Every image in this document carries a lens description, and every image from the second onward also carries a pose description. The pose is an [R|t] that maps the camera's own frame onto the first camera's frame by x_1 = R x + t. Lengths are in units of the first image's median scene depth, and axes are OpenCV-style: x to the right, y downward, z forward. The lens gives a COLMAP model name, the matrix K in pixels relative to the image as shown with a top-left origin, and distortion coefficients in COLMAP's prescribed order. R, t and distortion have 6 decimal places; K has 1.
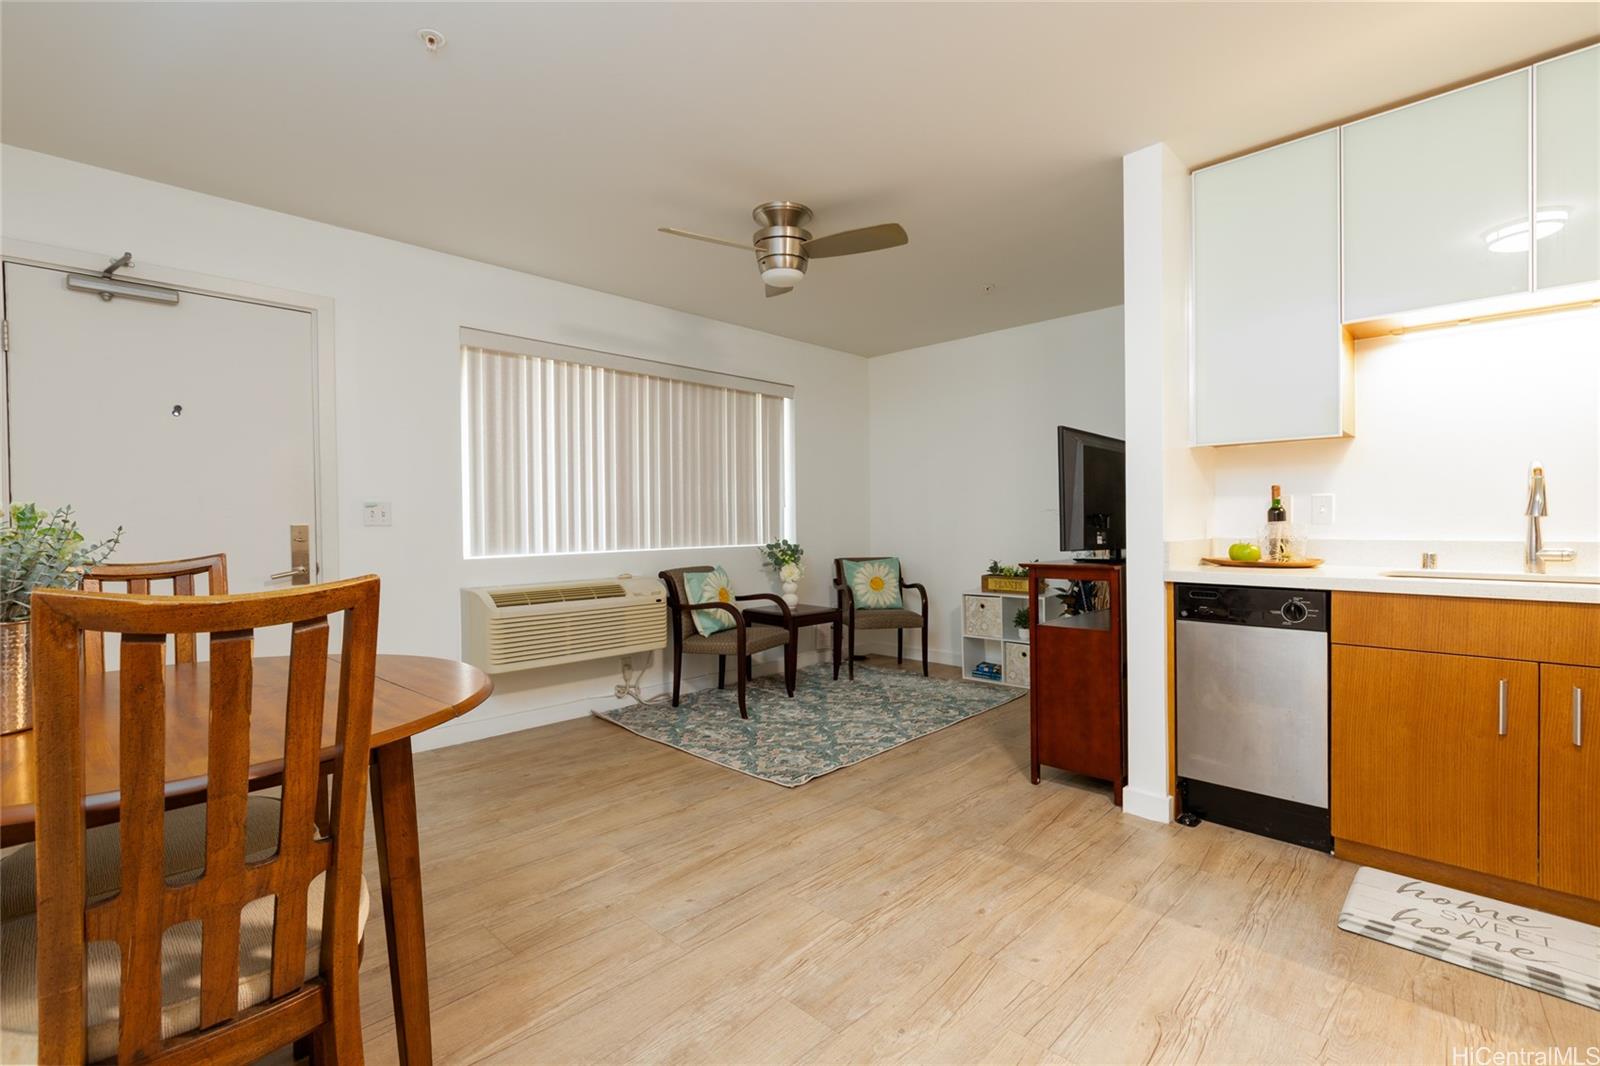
lens RADIAL K [[717.3, 0, 792.5], [0, 717.3, 528.7], [0, 0, 1]] dist [0.001880, -0.000100]
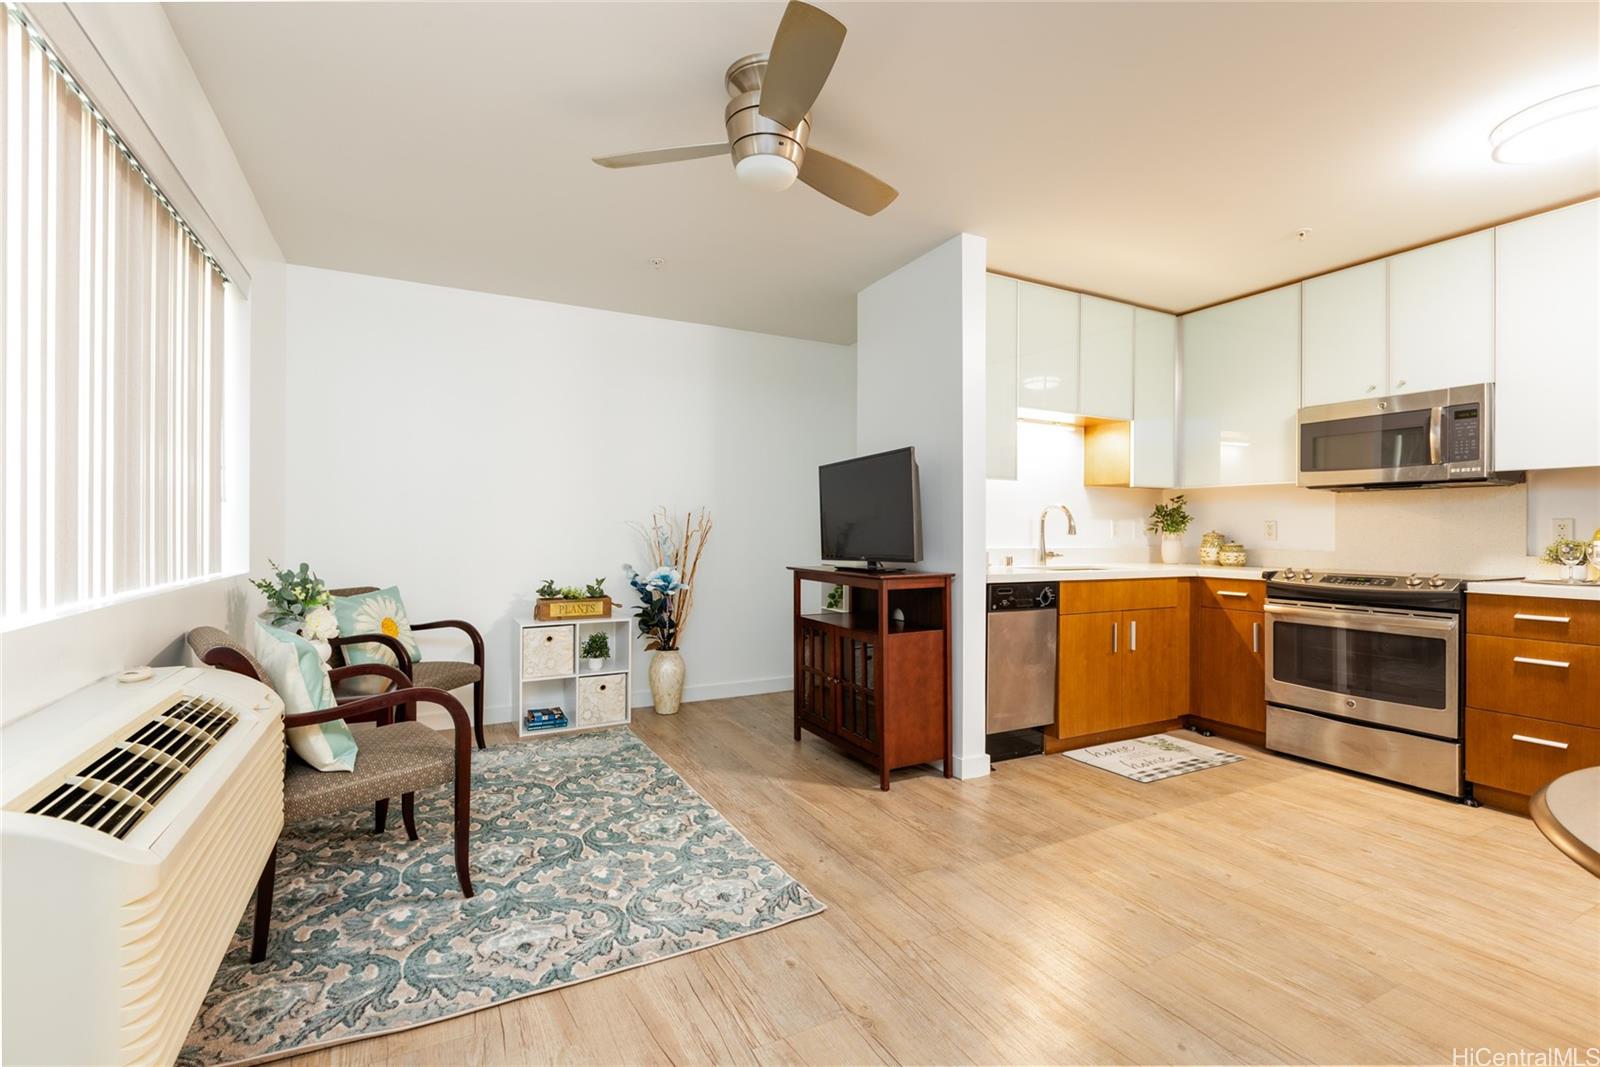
lens RADIAL K [[717.3, 0, 792.5], [0, 717.3, 529.2], [0, 0, 1]] dist [0.001880, -0.000100]
pose [[0.303209, 0.015663, 0.952795, -0.523853], [0.001430, 0.999856, -0.016891, -0.000956], [-0.952923, 0.006484, 0.303143, 0.619736]]
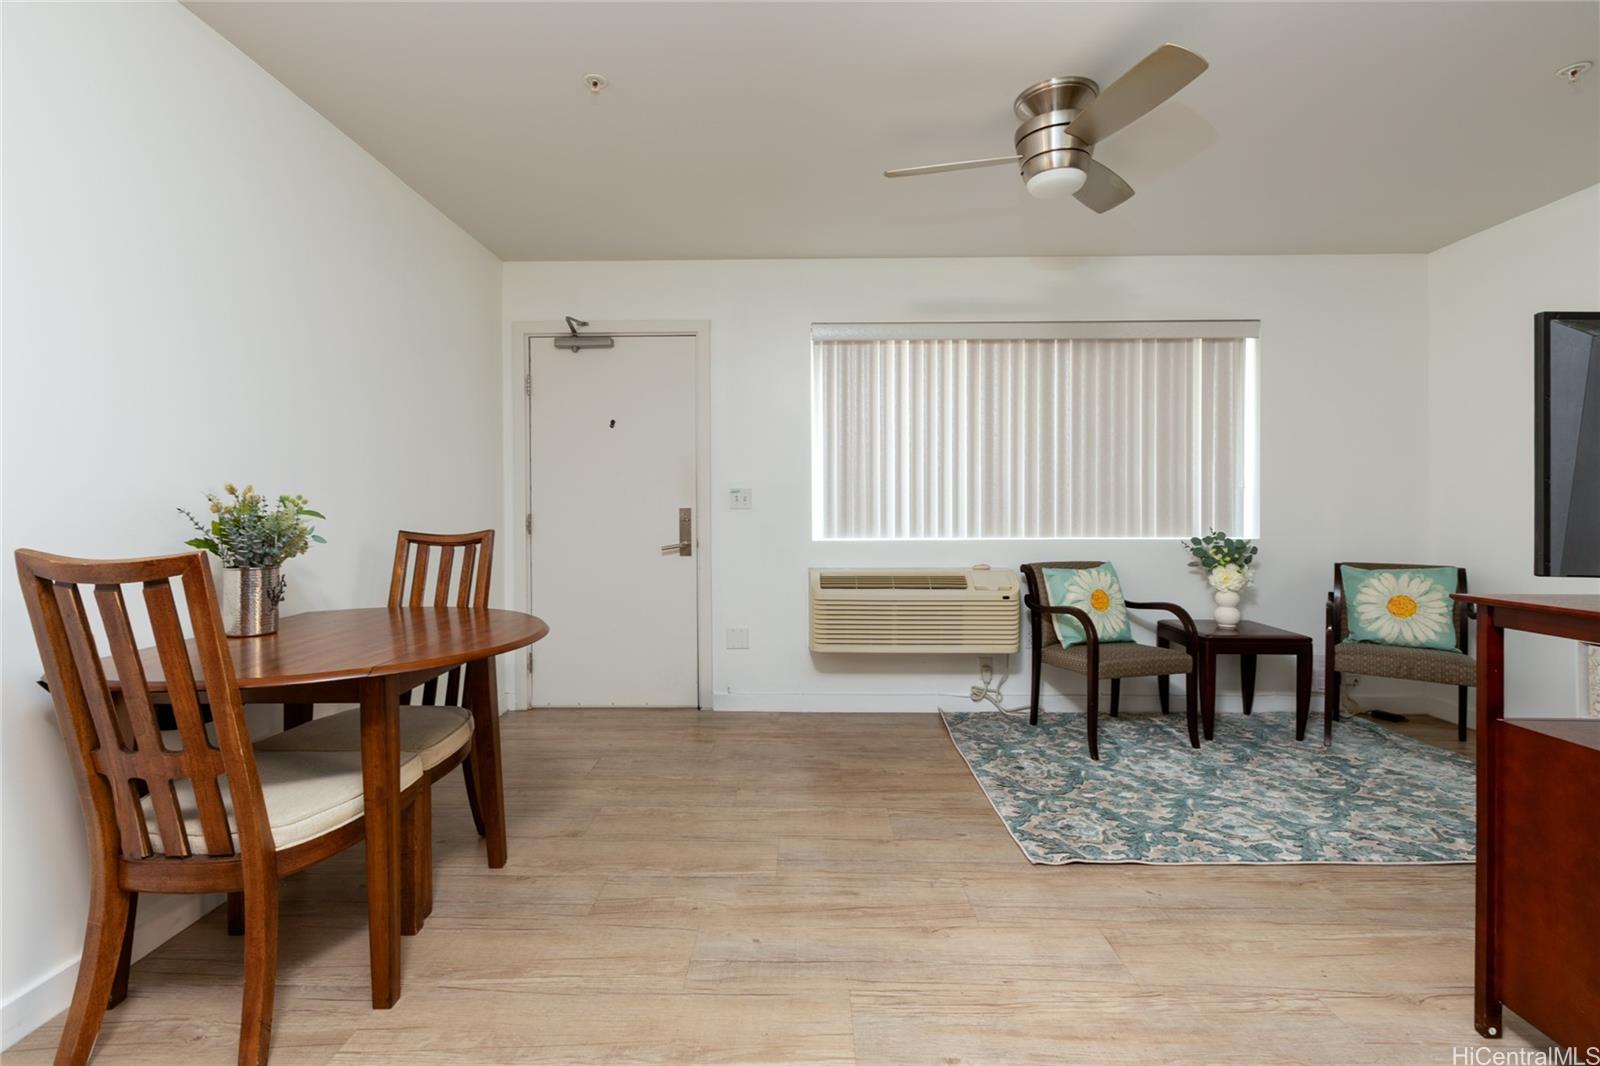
lens RADIAL K [[712.0, 0, 796.7], [0, 712.0, 513.2], [0, 0, 1]] dist [-0.000069, -0.000183]
pose [[0.689724, 0.013186, -0.723952, 0.275190], [-0.011804, 0.999906, 0.006966, -0.005375], [0.723976, 0.003741, 0.689815, 0.233723]]
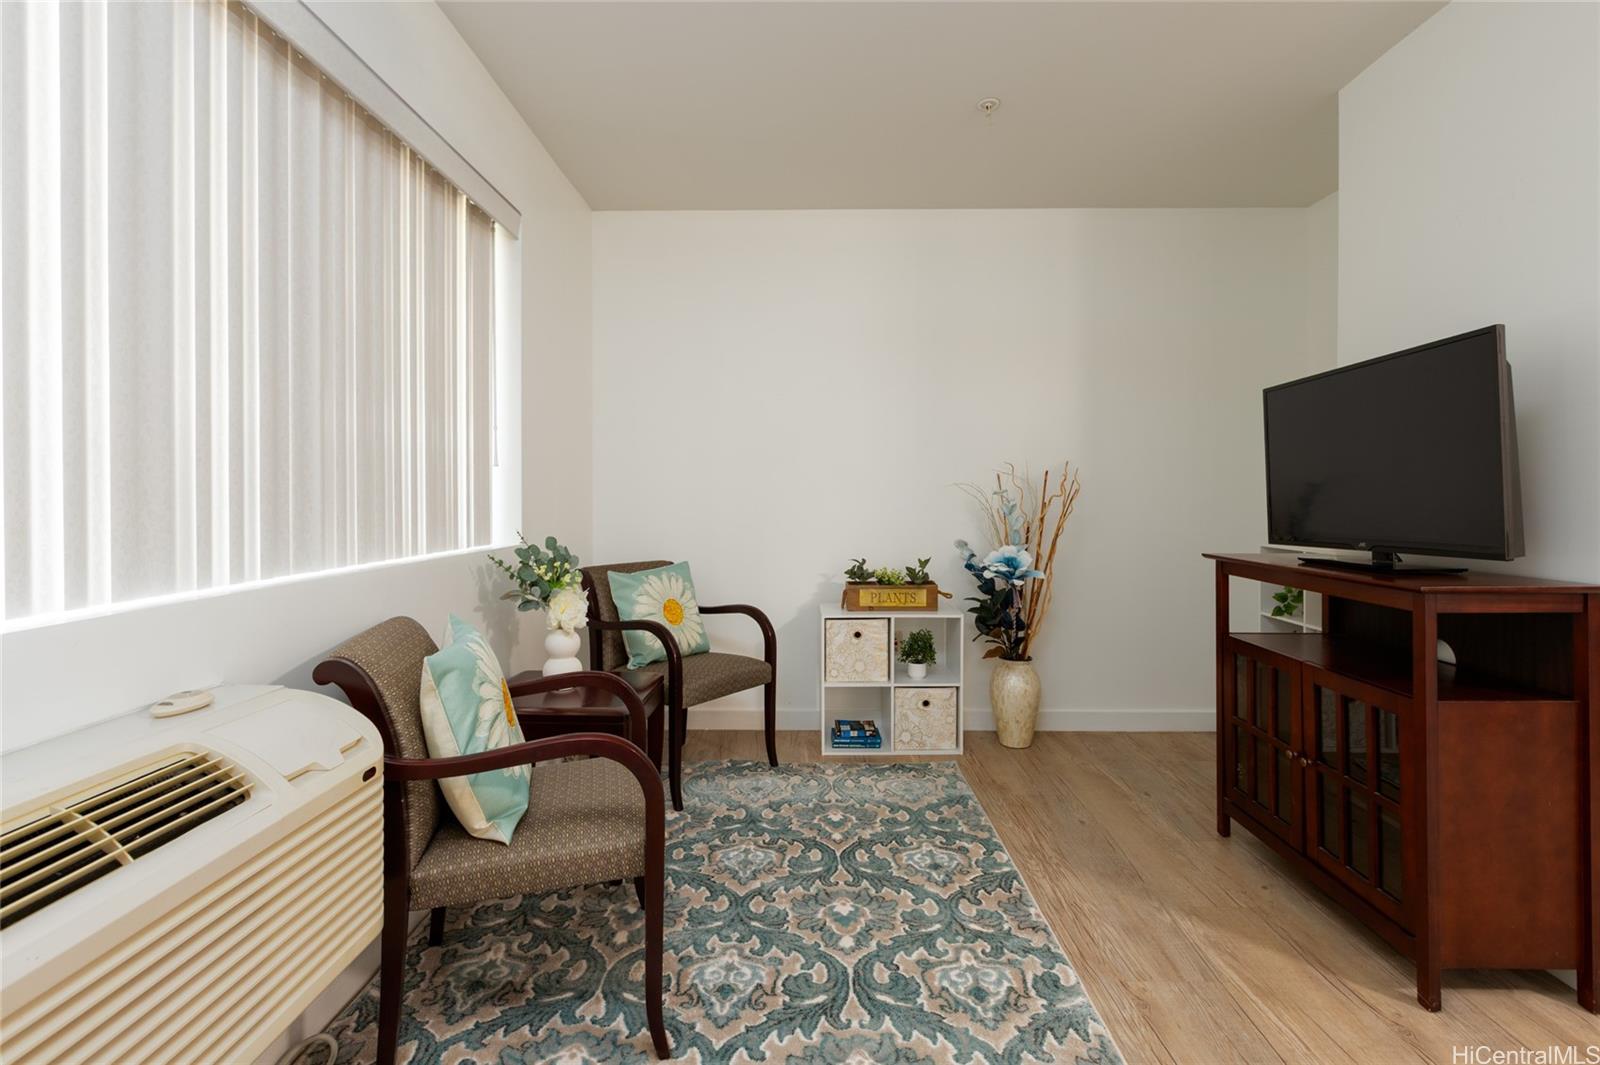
lens RADIAL K [[744.3, 0, 797.7], [0, 744.3, 500.3], [0, 0, 1]] dist [0.003504, 0.000244]
pose [[0.718496, 0.007257, 0.695494, -0.283501], [-0.003365, 0.999970, -0.006957, -0.006273], [-0.695523, 0.002658, 0.718499, 0.708532]]
